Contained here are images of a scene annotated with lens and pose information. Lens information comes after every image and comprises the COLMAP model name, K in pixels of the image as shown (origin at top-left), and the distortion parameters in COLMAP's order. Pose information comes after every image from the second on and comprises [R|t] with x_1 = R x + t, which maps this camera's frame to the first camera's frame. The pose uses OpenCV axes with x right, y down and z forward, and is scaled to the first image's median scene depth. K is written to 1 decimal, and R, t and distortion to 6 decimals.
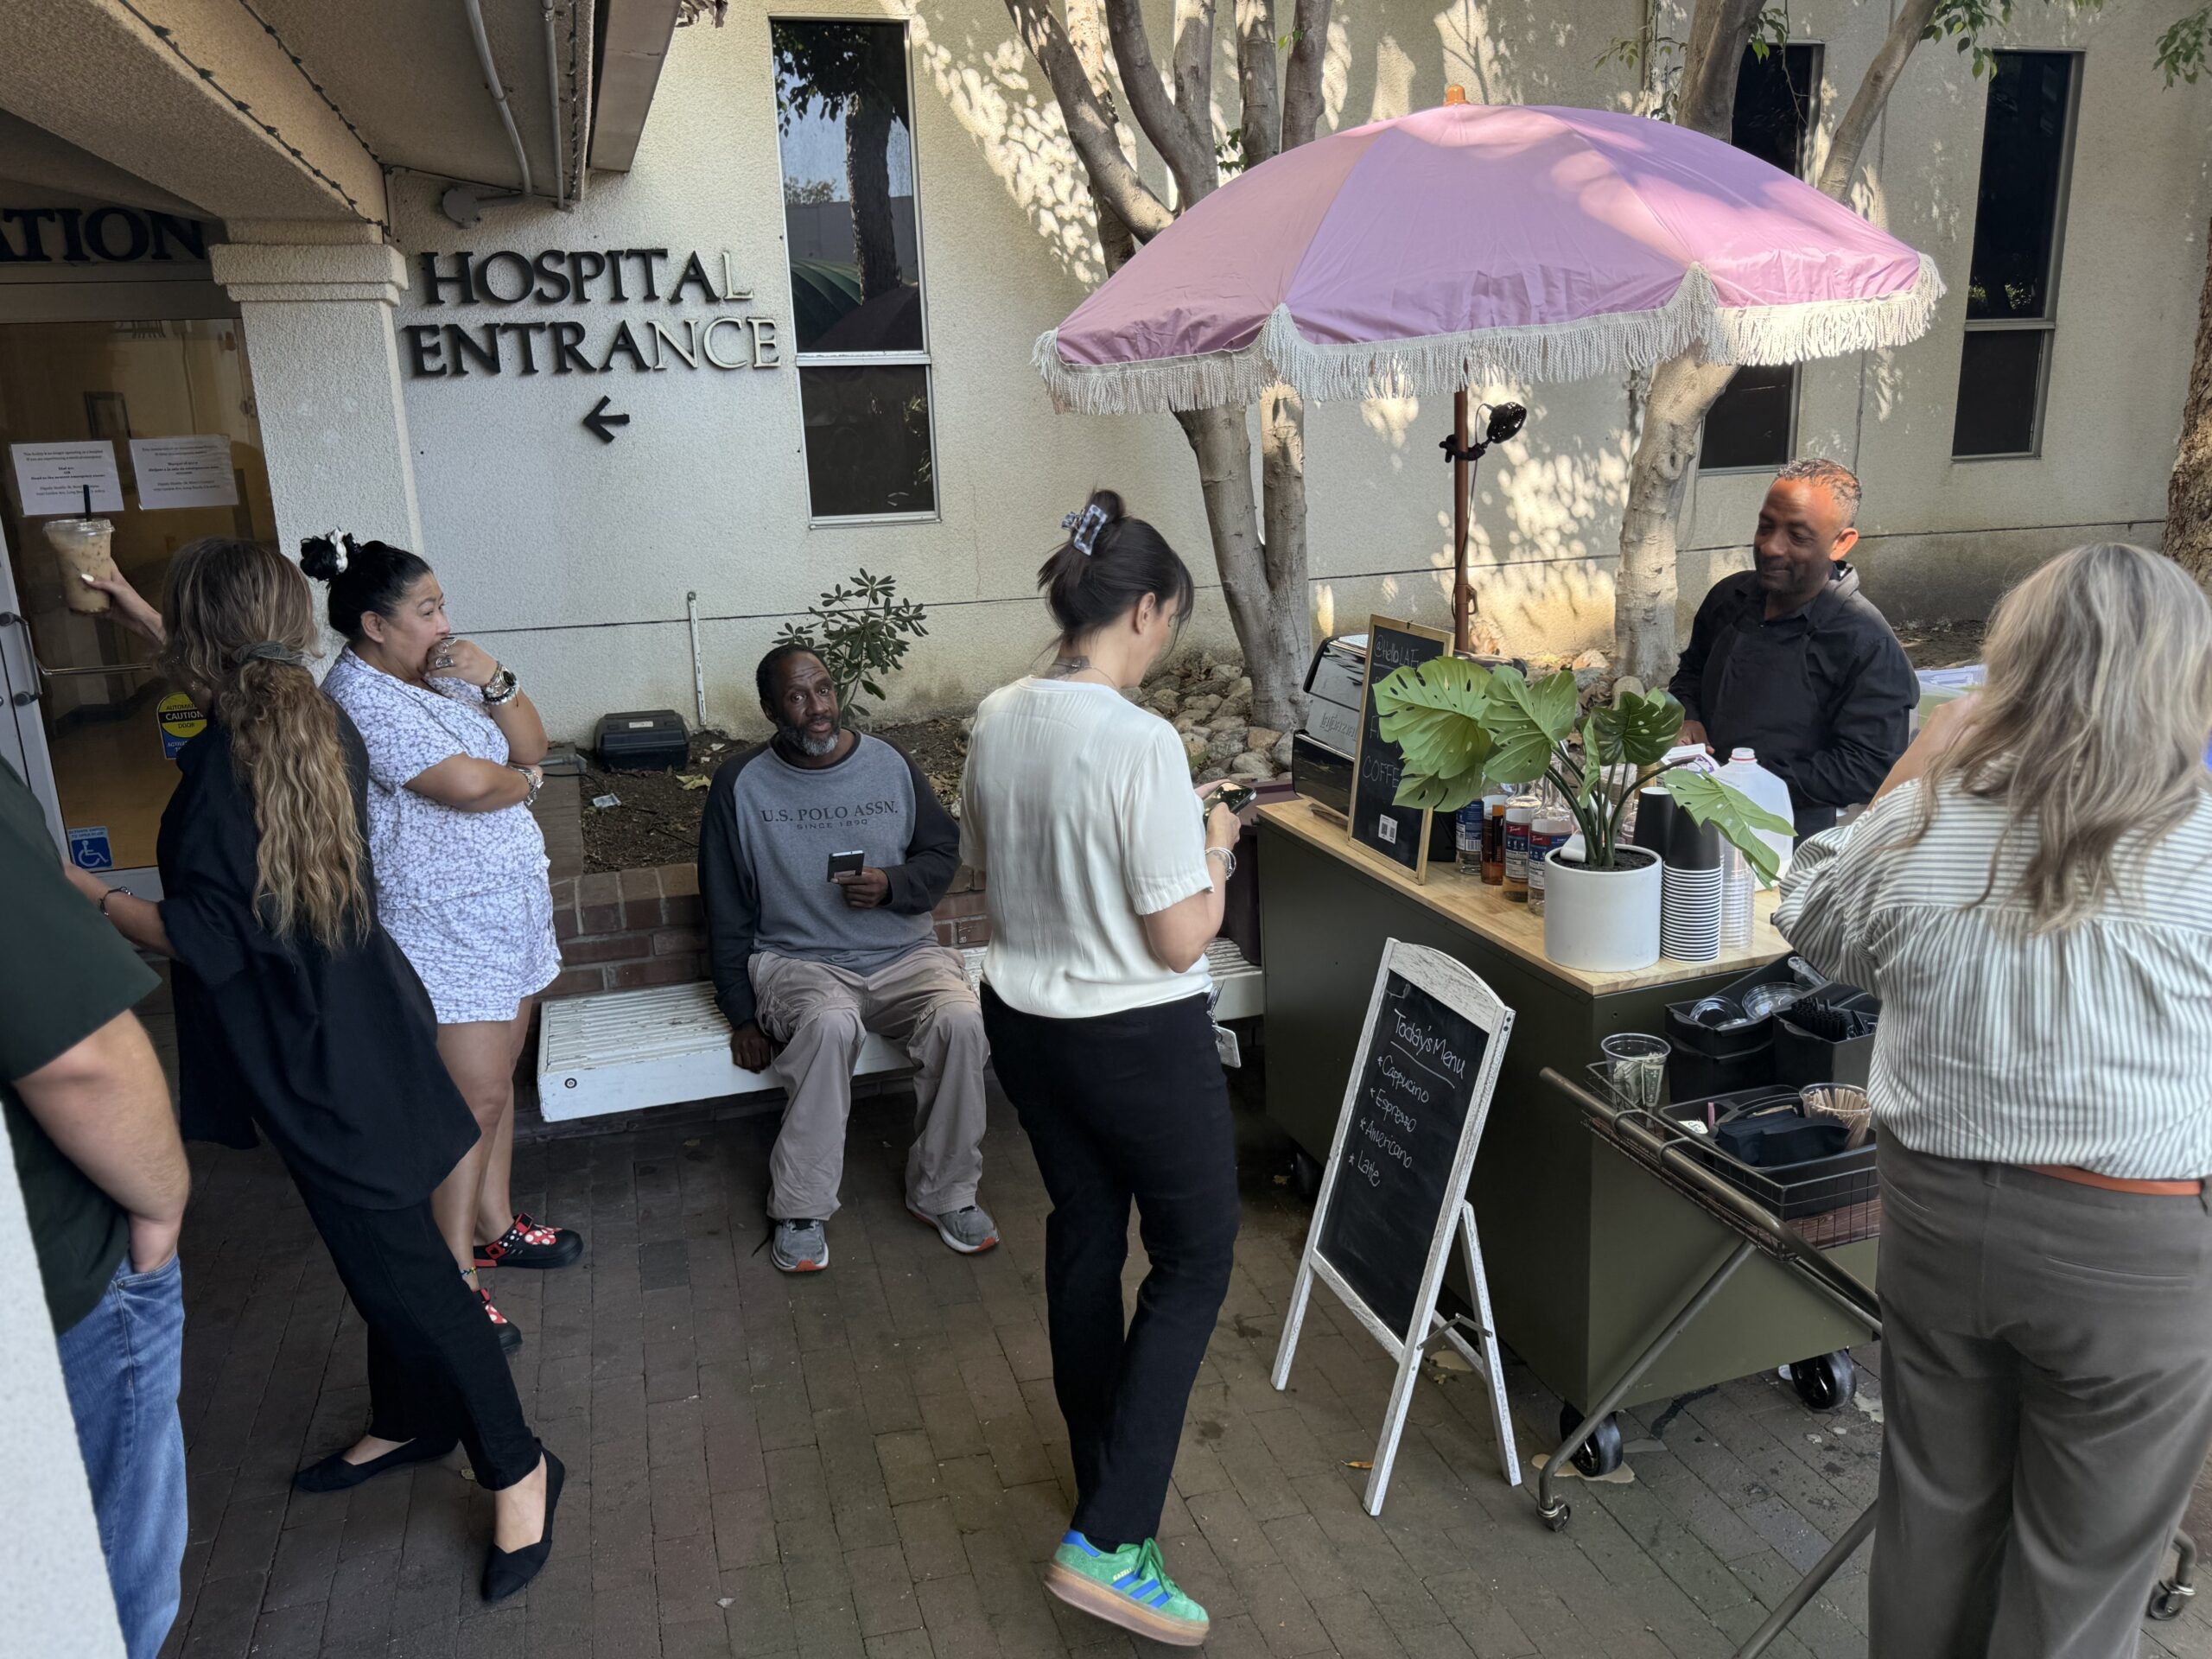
lens RADIAL K [[1654.8, 0, 1075.5], [0, 1654.8, 800.9], [0, 0, 1]] dist [0.073359, -0.057448]
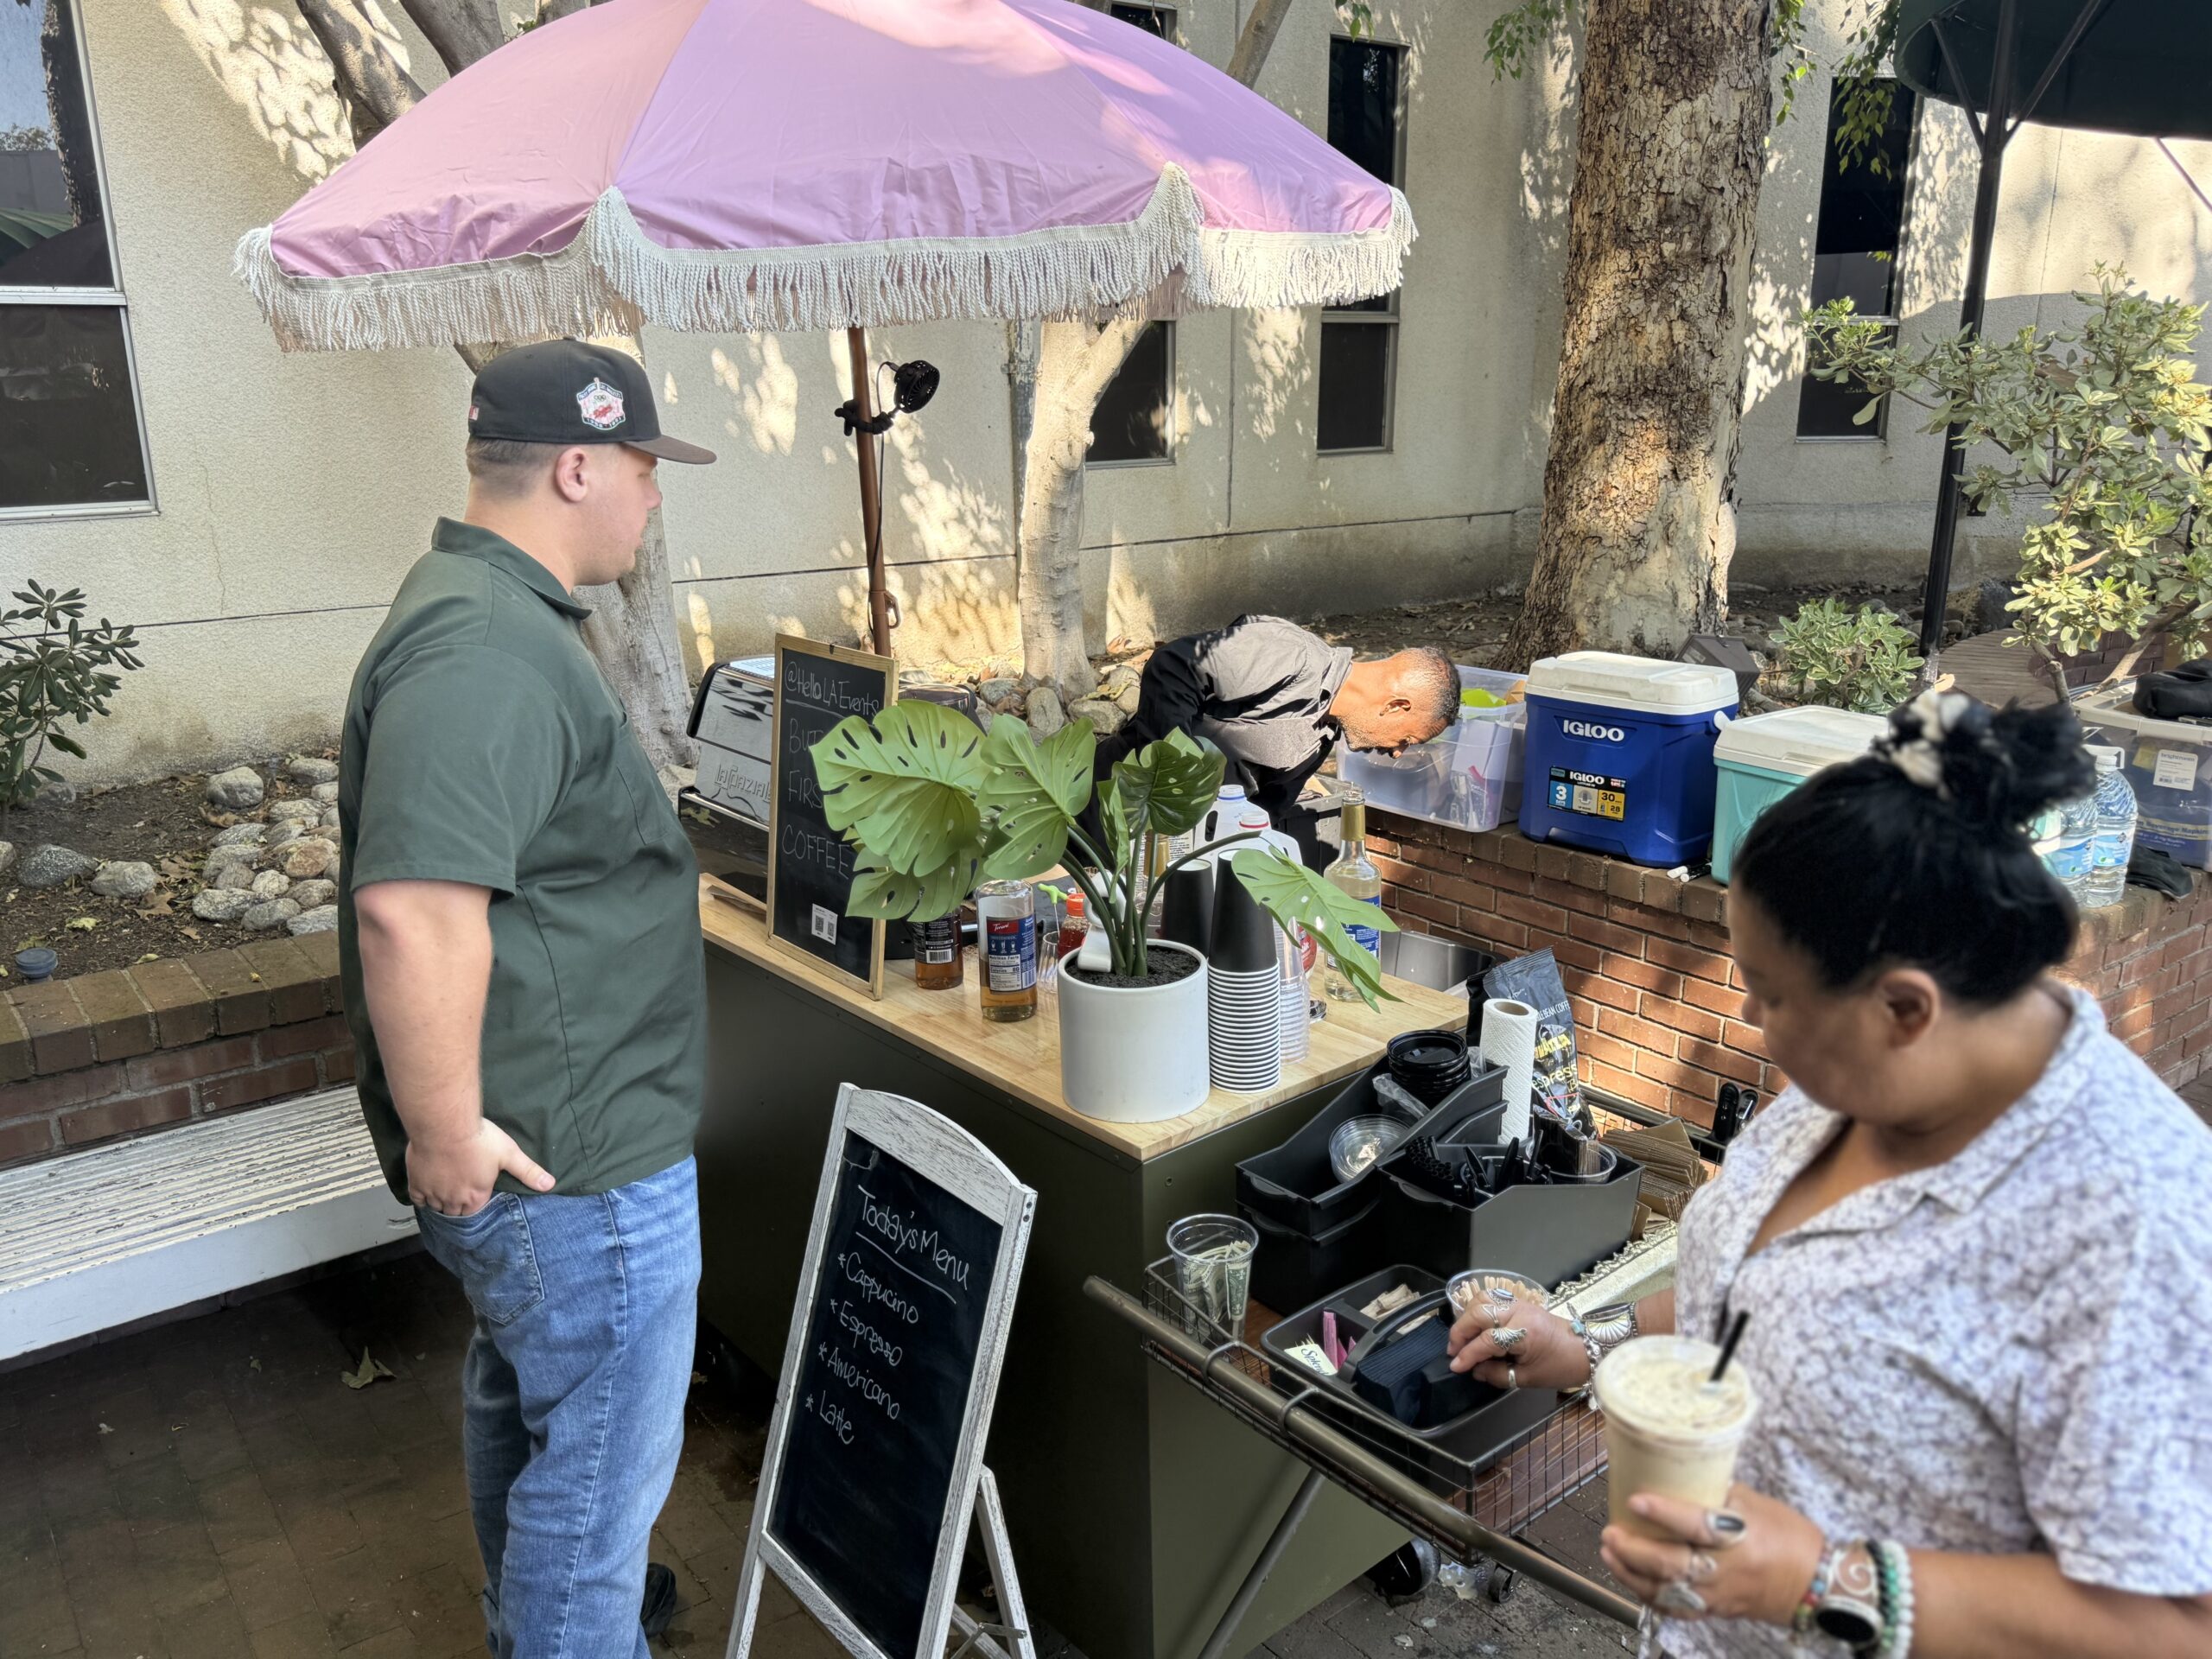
lens RADIAL K [[1654.8, 0, 1110.9], [0, 1654.8, 812.8], [0, 0, 1]] dist [0.073359, -0.057448]
pose [[0.921287, -0.074830, 0.381615, 0.030643], [0.072096, 0.997166, 0.021480, -0.041706], [-0.382141, 0.007724, 0.924072, 0.288773]]
